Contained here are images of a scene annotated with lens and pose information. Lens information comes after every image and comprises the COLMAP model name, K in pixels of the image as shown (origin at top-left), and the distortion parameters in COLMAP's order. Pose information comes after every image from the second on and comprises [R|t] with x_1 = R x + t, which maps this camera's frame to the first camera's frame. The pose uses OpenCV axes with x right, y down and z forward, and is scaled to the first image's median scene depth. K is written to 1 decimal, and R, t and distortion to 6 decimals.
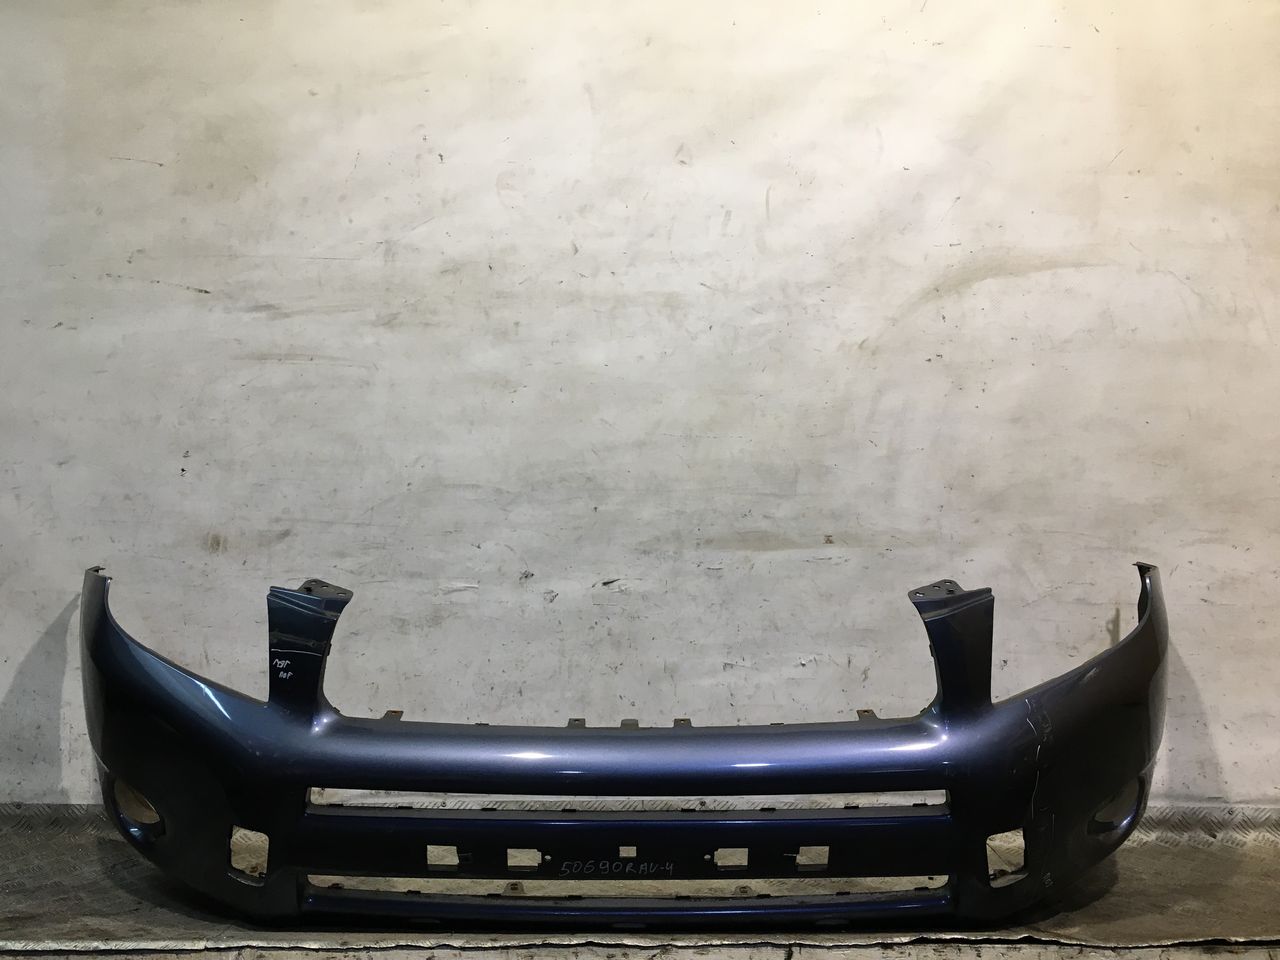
lens RADIAL K [[1091.9, 0, 645.3], [0, 1091.9, 482.3], [0, 0, 1]] dist [0.072886, -0.088716]
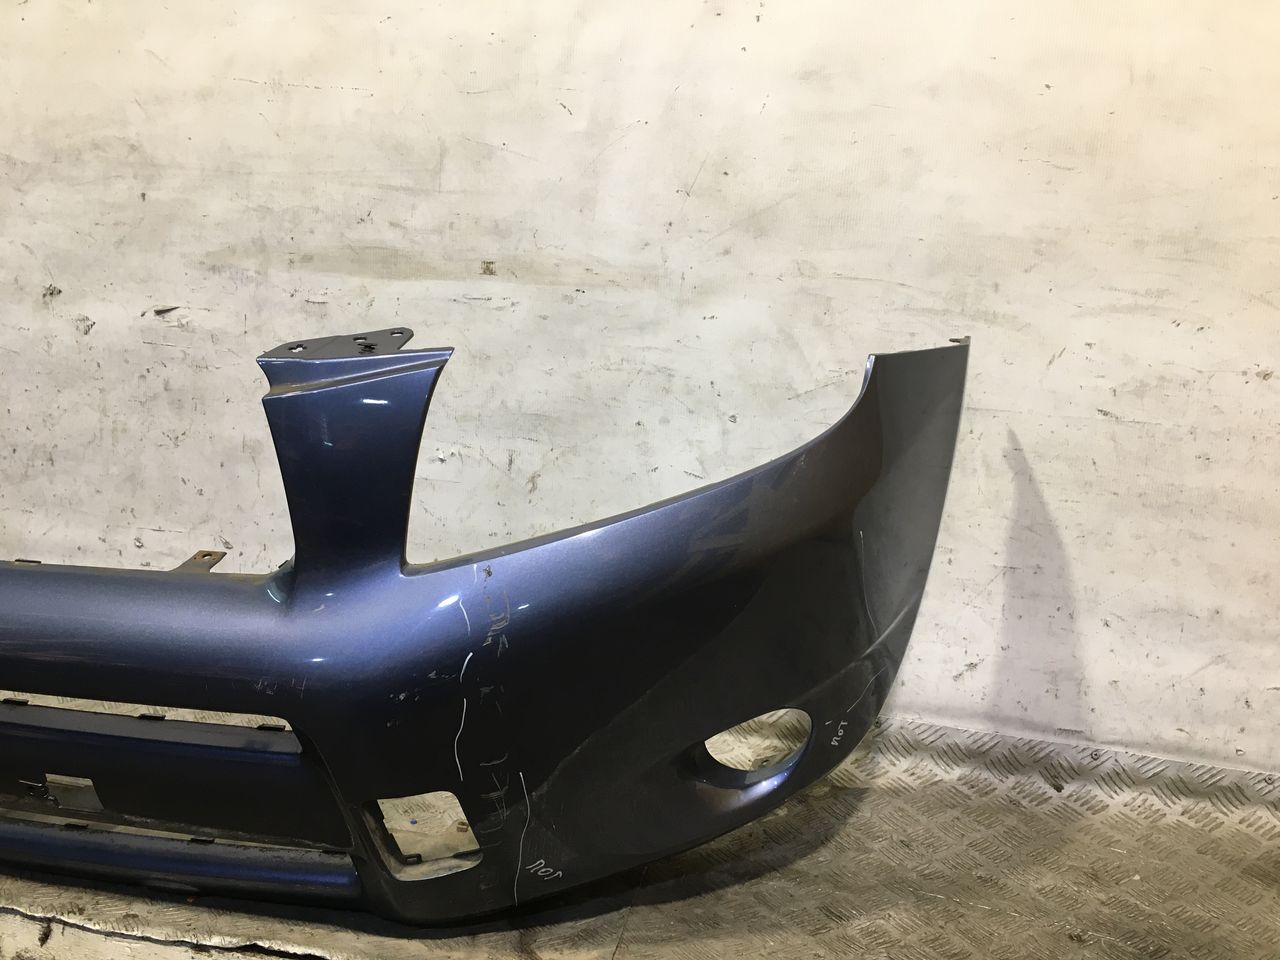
lens RADIAL K [[1091.9, 0, 645.1], [0, 1091.9, 485.4], [0, 0, 1]] dist [0.072886, -0.088716]
pose [[0.977240, 0.098498, -0.187885, 0.385984], [-0.056539, 0.974569, 0.216839, 0.032432], [0.204465, -0.201281, 0.957956, 0.392356]]
